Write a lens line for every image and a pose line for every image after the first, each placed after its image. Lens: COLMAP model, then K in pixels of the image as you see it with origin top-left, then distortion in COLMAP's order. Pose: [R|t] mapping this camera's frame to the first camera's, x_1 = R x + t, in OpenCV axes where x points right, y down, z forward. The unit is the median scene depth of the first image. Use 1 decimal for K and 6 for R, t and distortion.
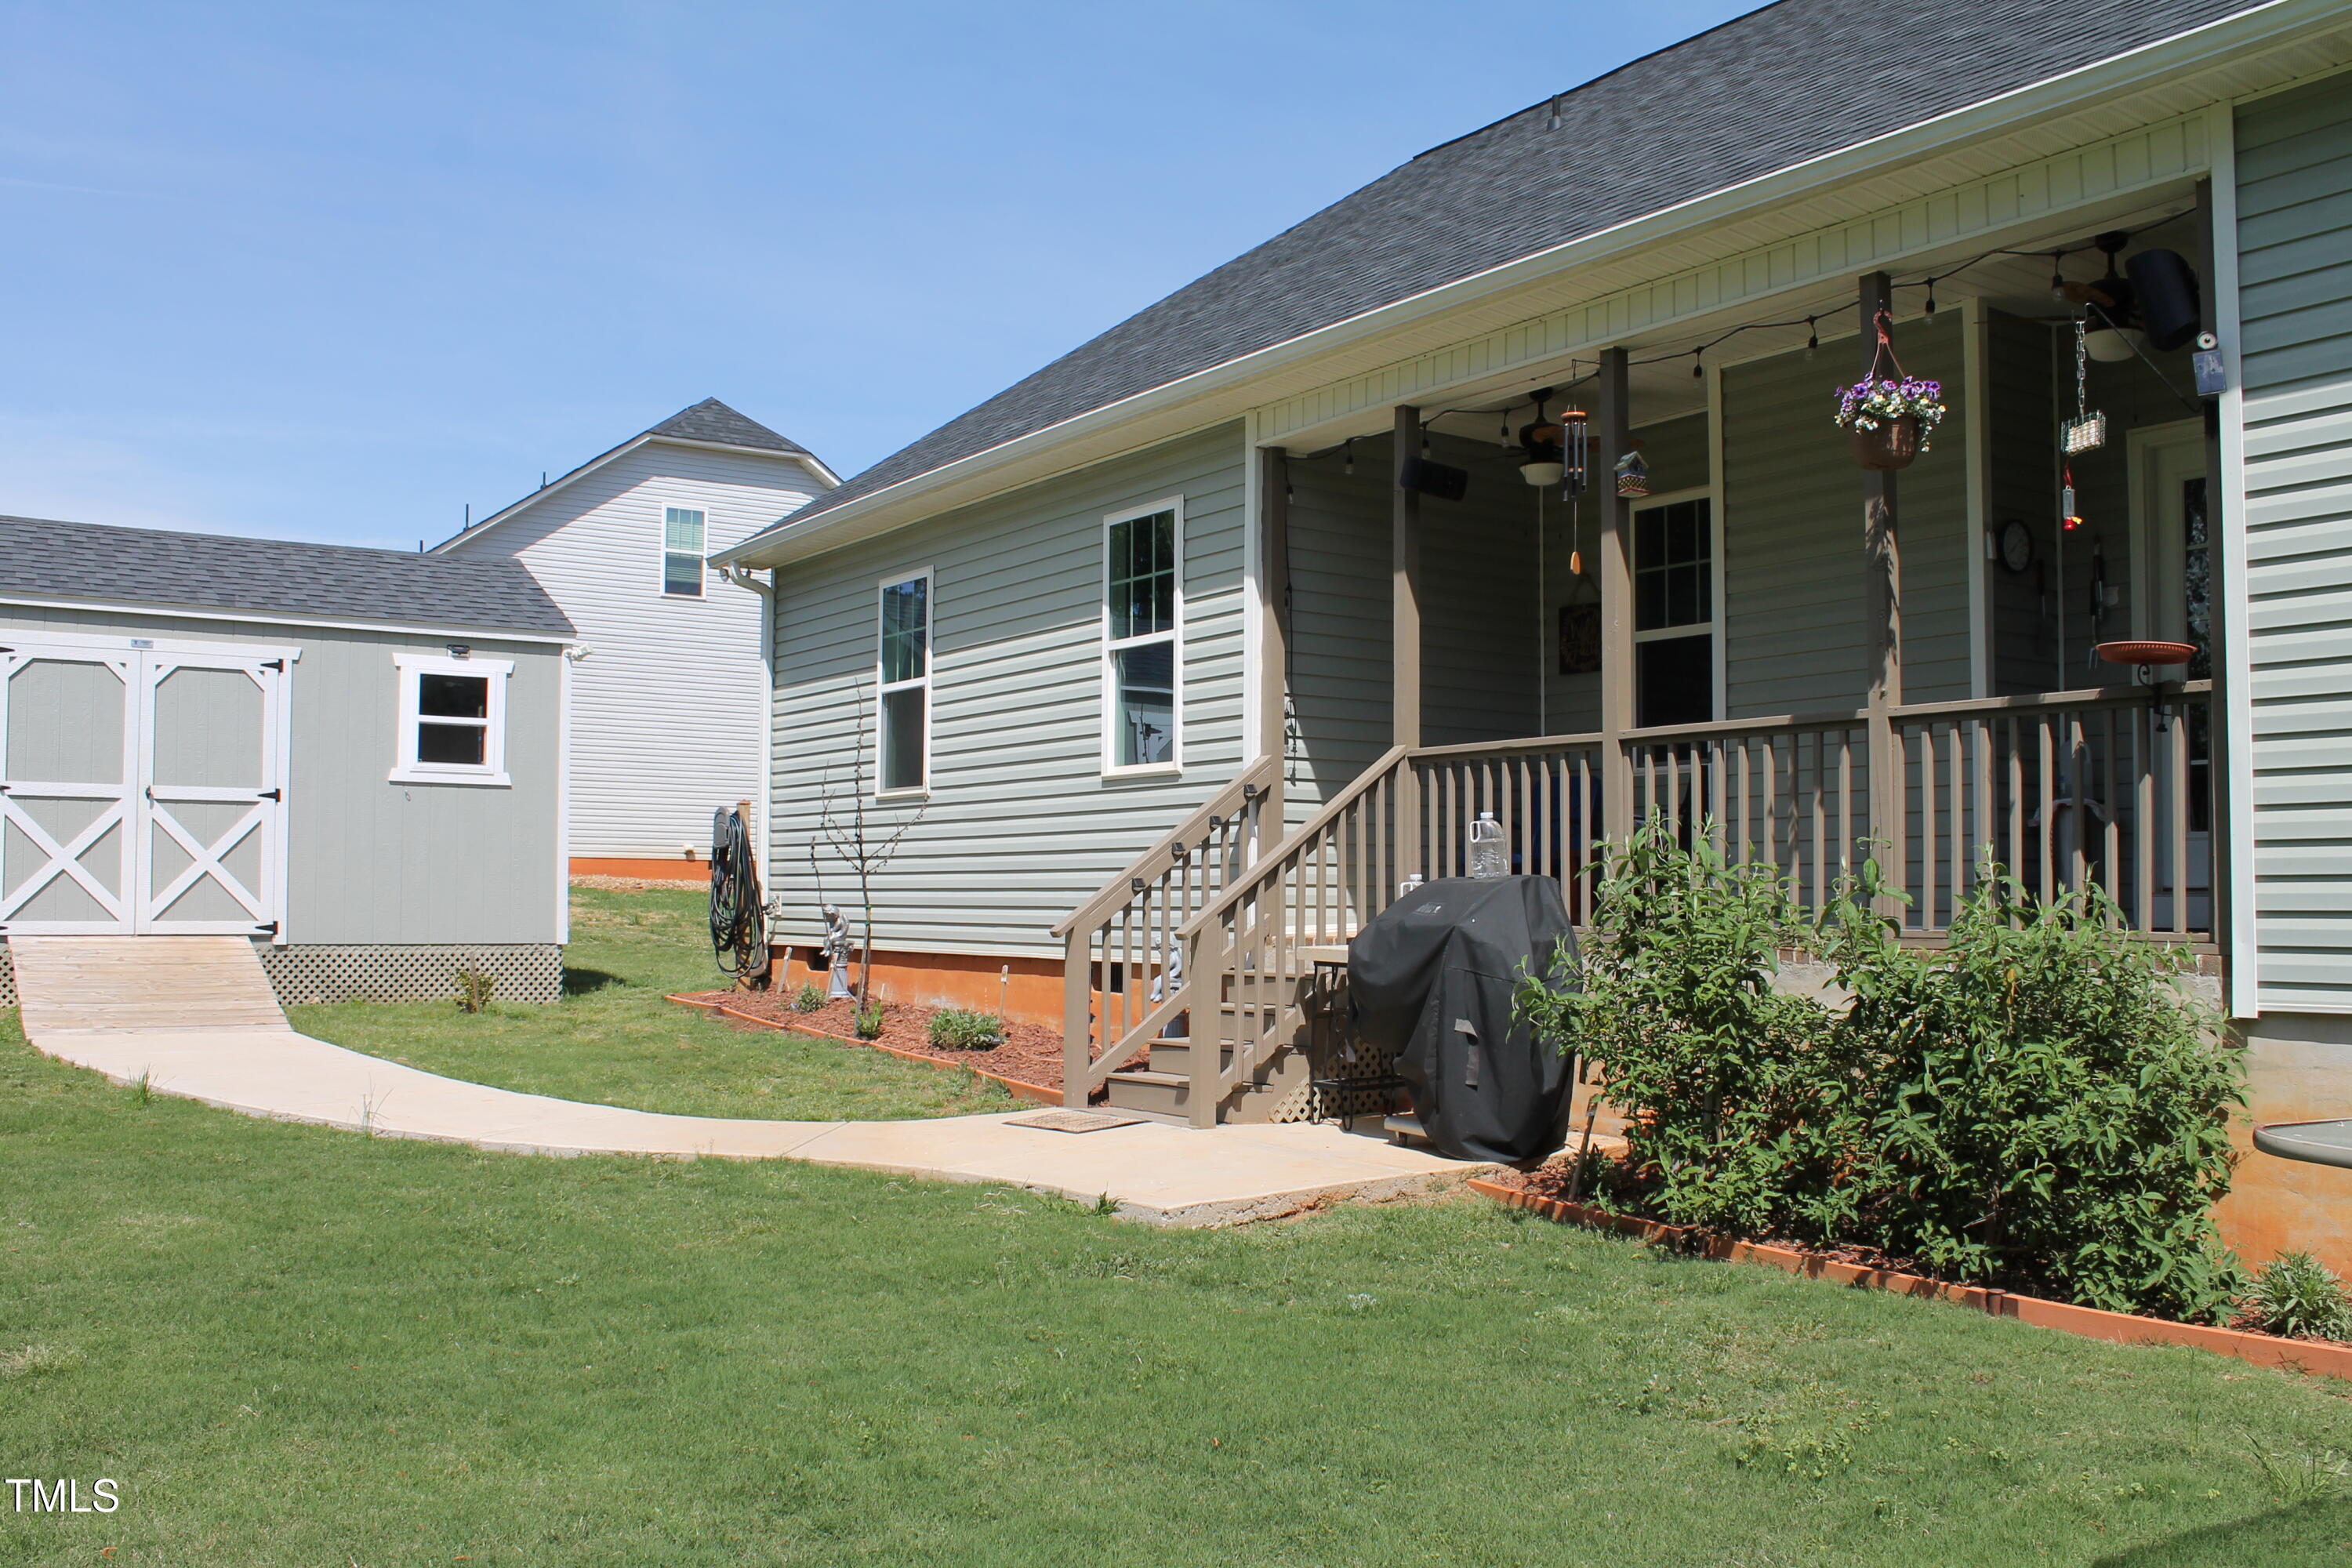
lens RADIAL K [[2049.4, 0, 1173.1], [0, 2049.4, 815.5], [0, 0, 1]] dist [-0.173017, 0.188770]
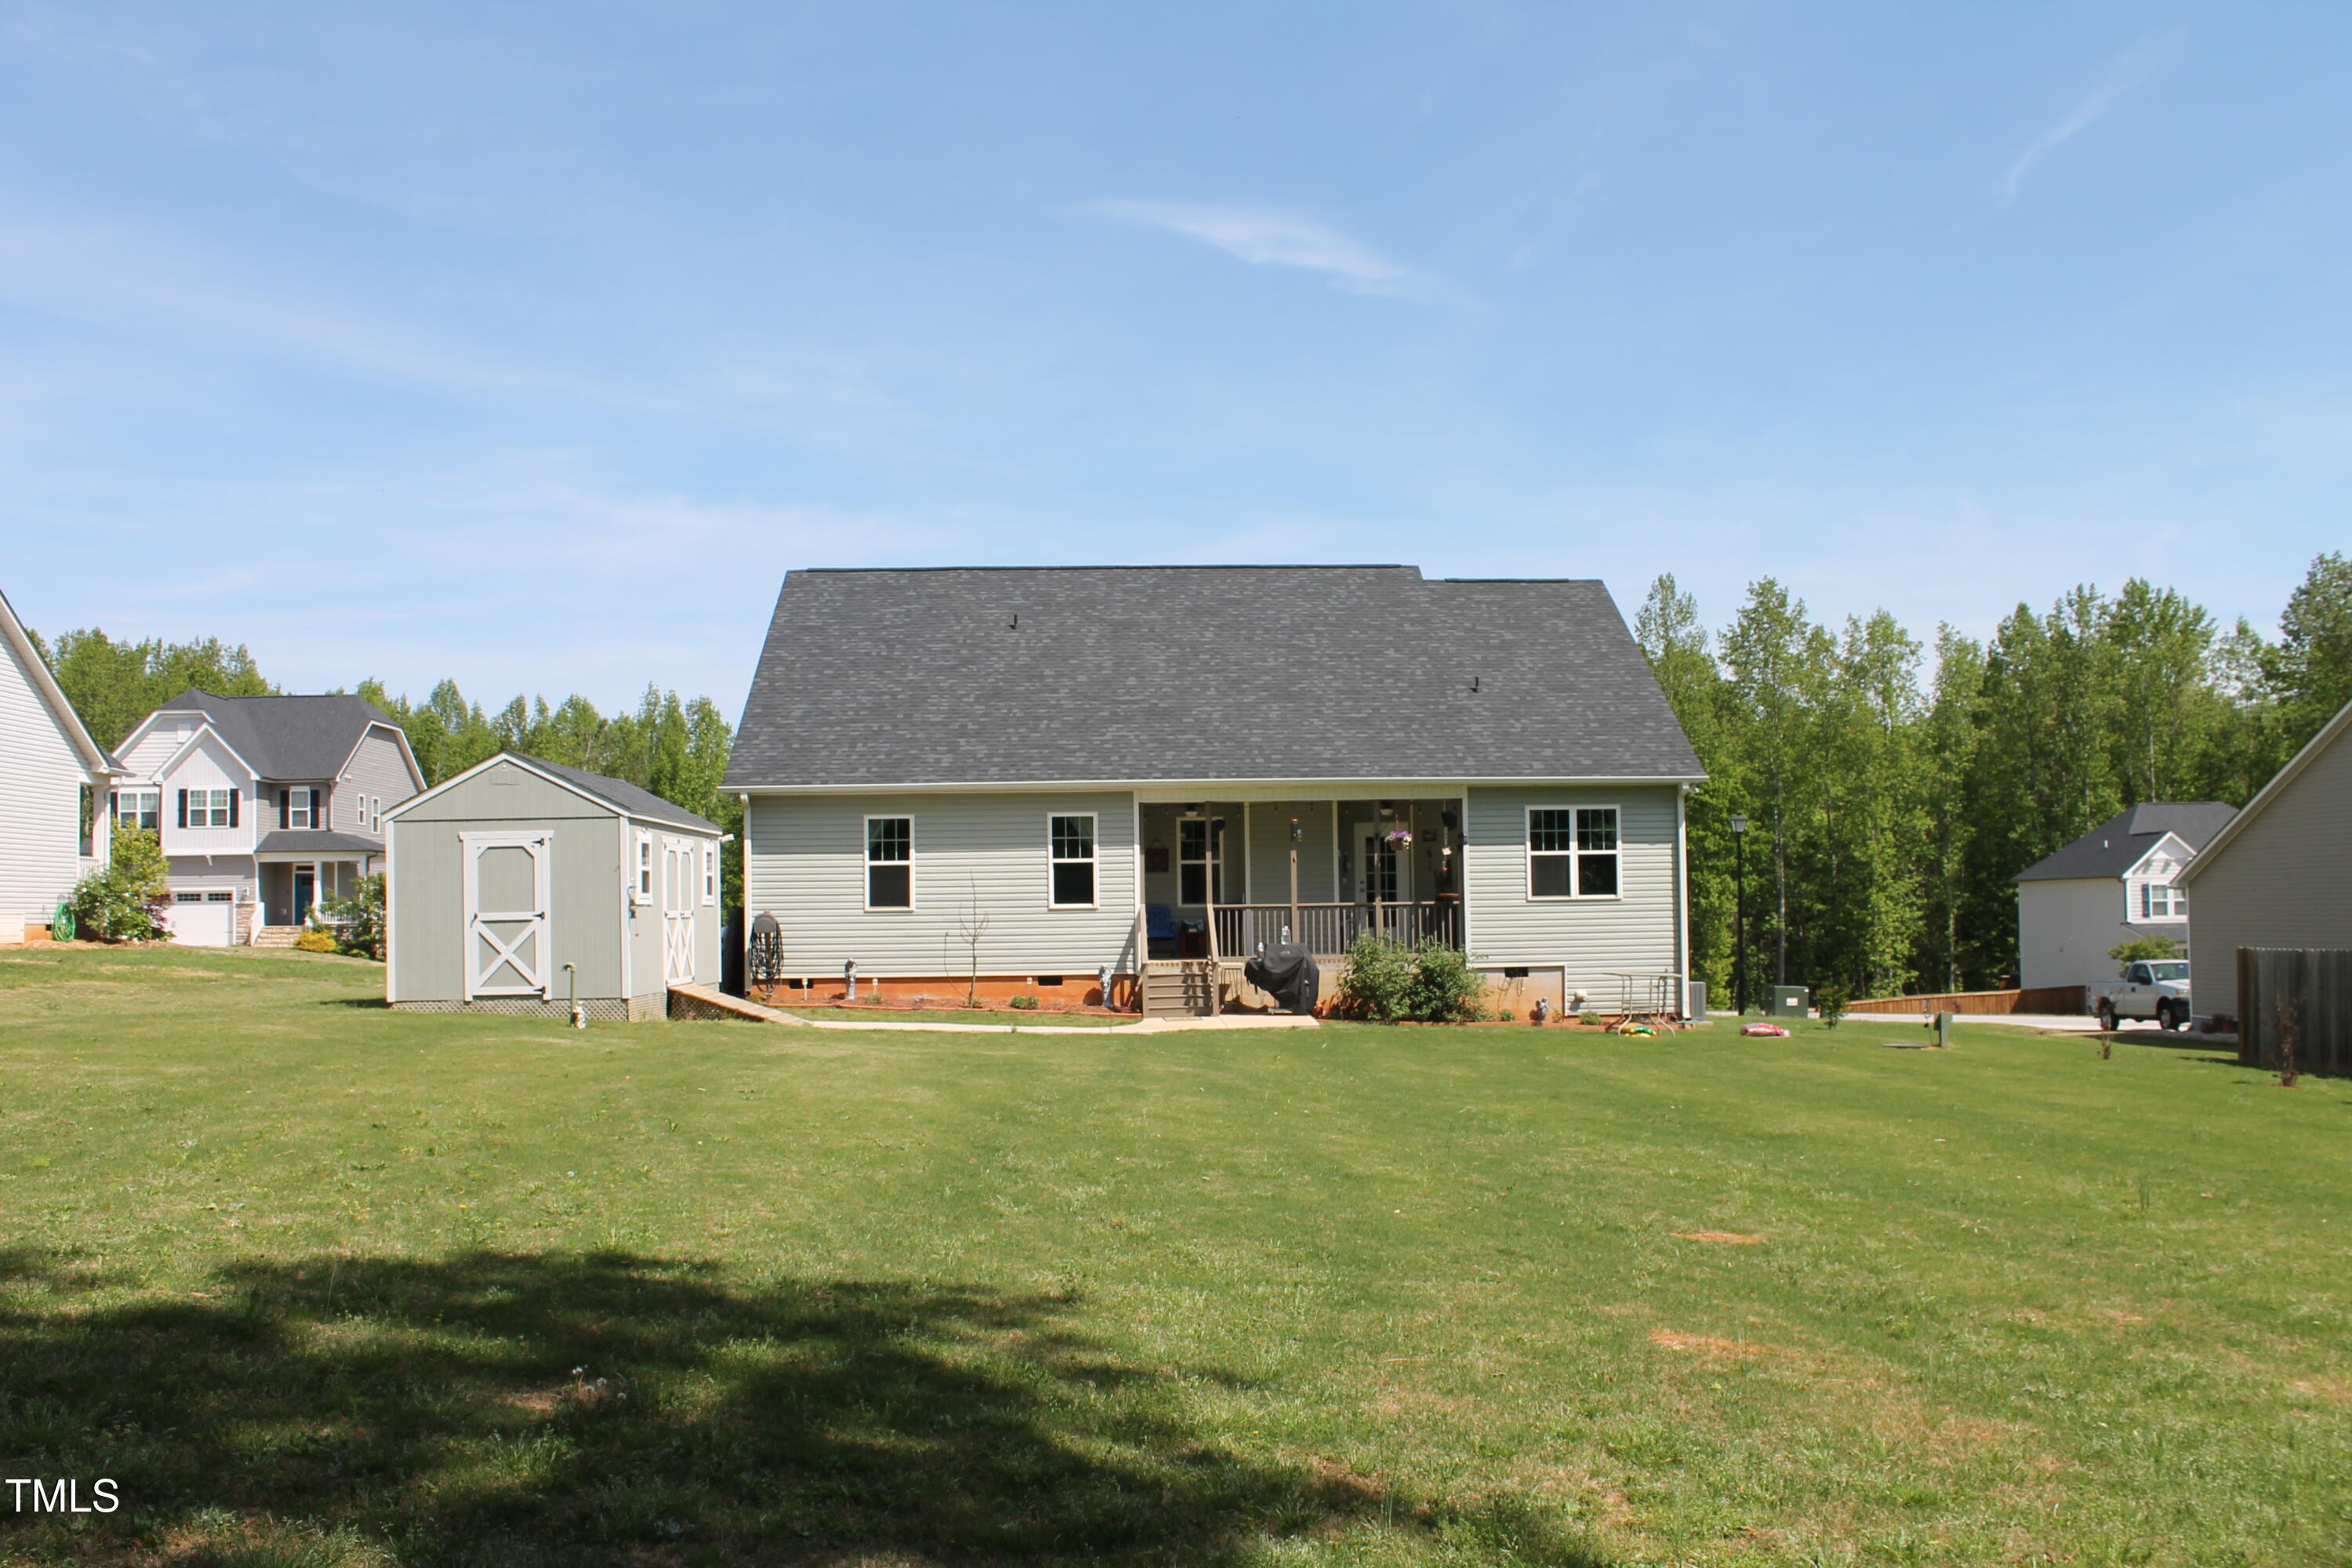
lens RADIAL K [[2049.4, 0, 1173.1], [0, 2049.4, 815.5], [0, 0, 1]] dist [-0.173017, 0.188770]
pose [[0.533666, 0.026634, 0.845276, -2.005475], [-0.018561, 0.999632, -0.019779, -0.081151], [-0.845491, -0.005133, 0.533964, -0.537012]]
